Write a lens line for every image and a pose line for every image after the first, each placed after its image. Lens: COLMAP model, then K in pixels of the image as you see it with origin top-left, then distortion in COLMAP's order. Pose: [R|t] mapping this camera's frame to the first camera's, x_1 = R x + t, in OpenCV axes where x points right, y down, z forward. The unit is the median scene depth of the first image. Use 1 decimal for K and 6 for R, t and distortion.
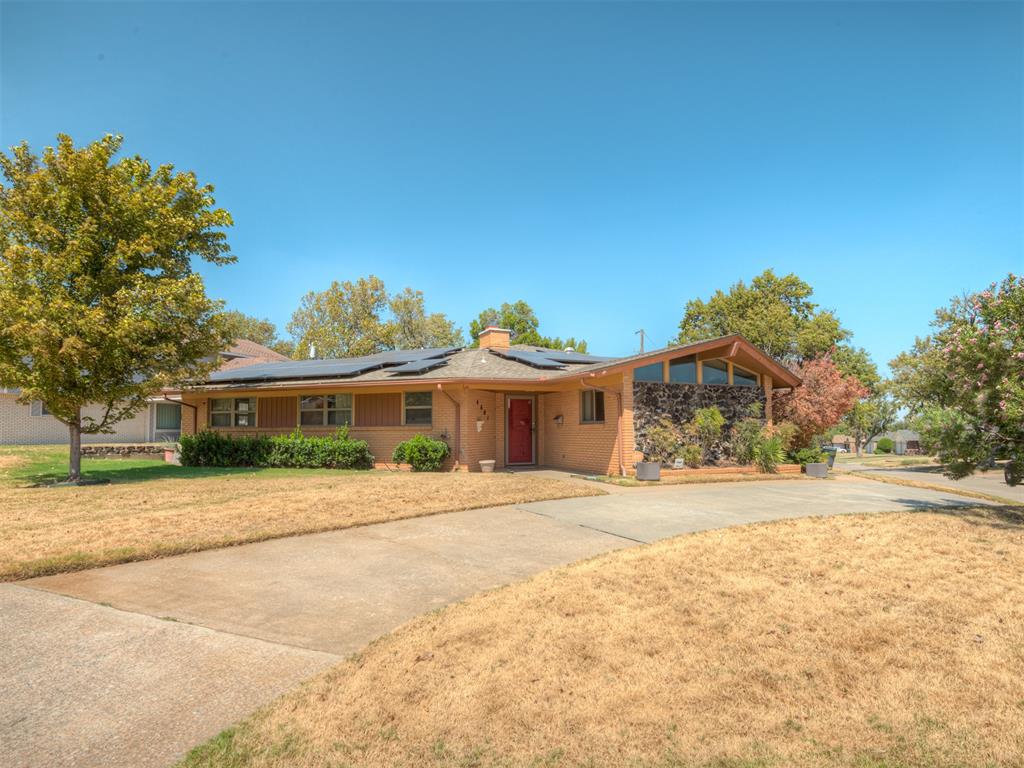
lens RADIAL K [[557.3, 0, 517.6], [0, 557.3, 390.8], [0, 0, 1]] dist [-0.007233, -0.001161]
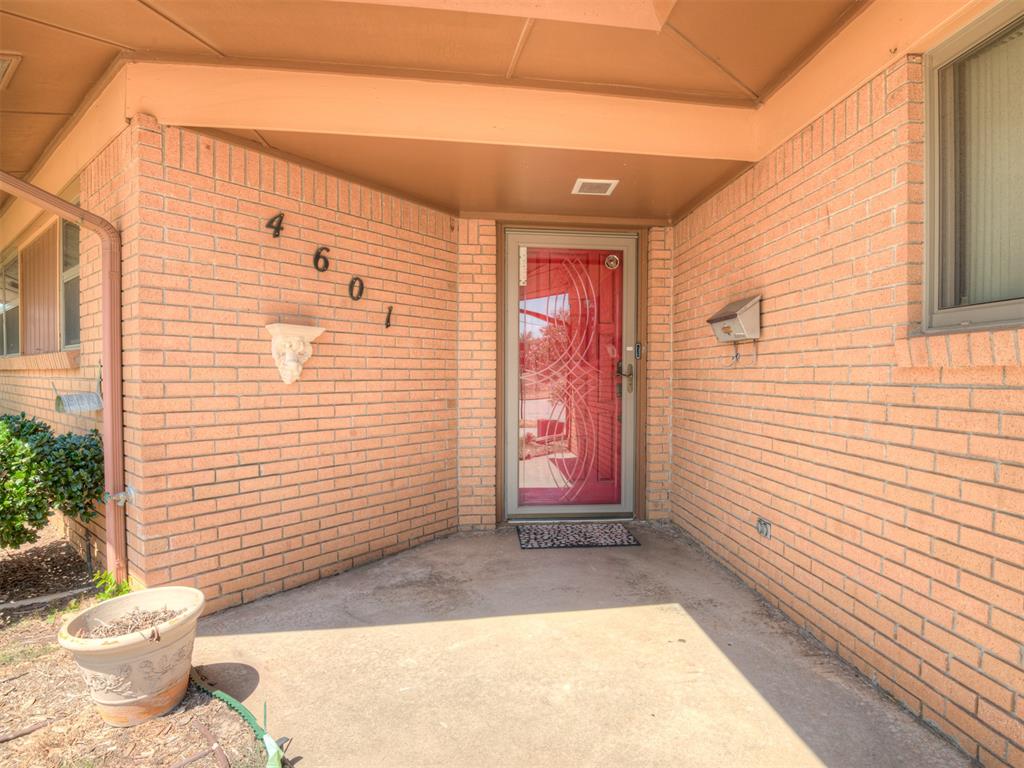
lens RADIAL K [[557.3, 0, 517.6], [0, 557.3, 390.8], [0, 0, 1]] dist [-0.007233, -0.001161]
pose [[0.952440, 0.018385, -0.304171, 0.072256], [0.012177, 0.995085, 0.098273, 0.066666], [0.304483, -0.097303, 0.947535, 0.954404]]
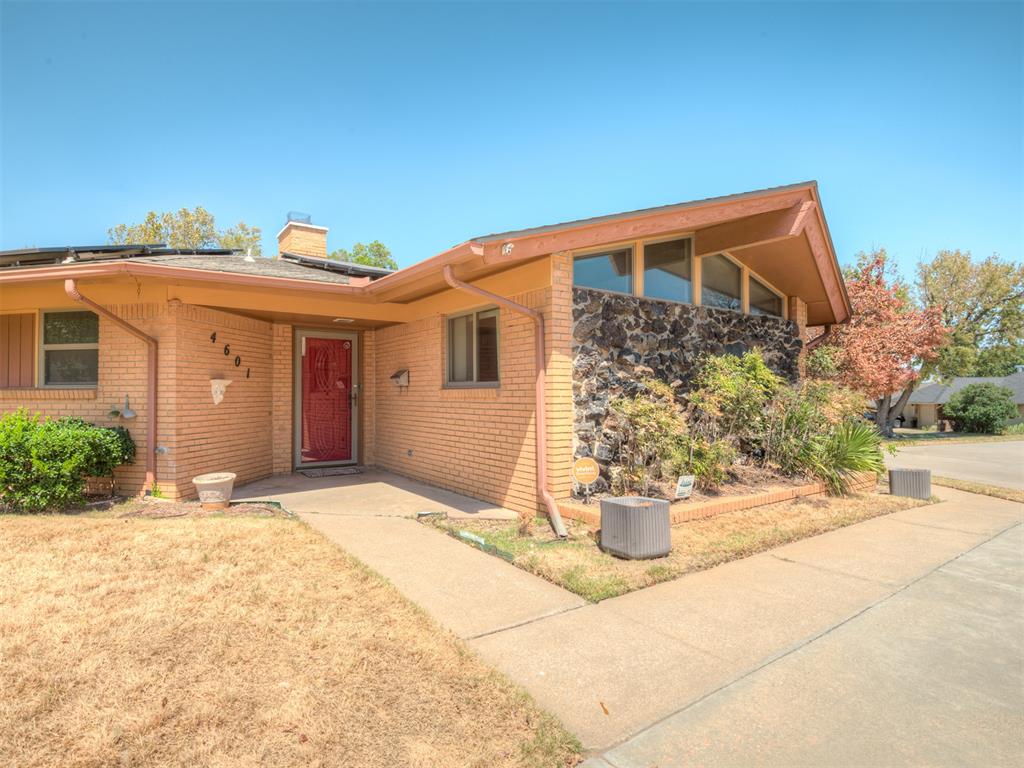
lens RADIAL K [[557.3, 0, 517.6], [0, 557.3, 390.8], [0, 0, 1]] dist [-0.007233, -0.001161]
pose [[0.971233, 0.006324, 0.238048, 0.066953], [-0.022221, 0.997692, 0.064157, 0.033192], [-0.237093, -0.067601, 0.969132, 0.576444]]
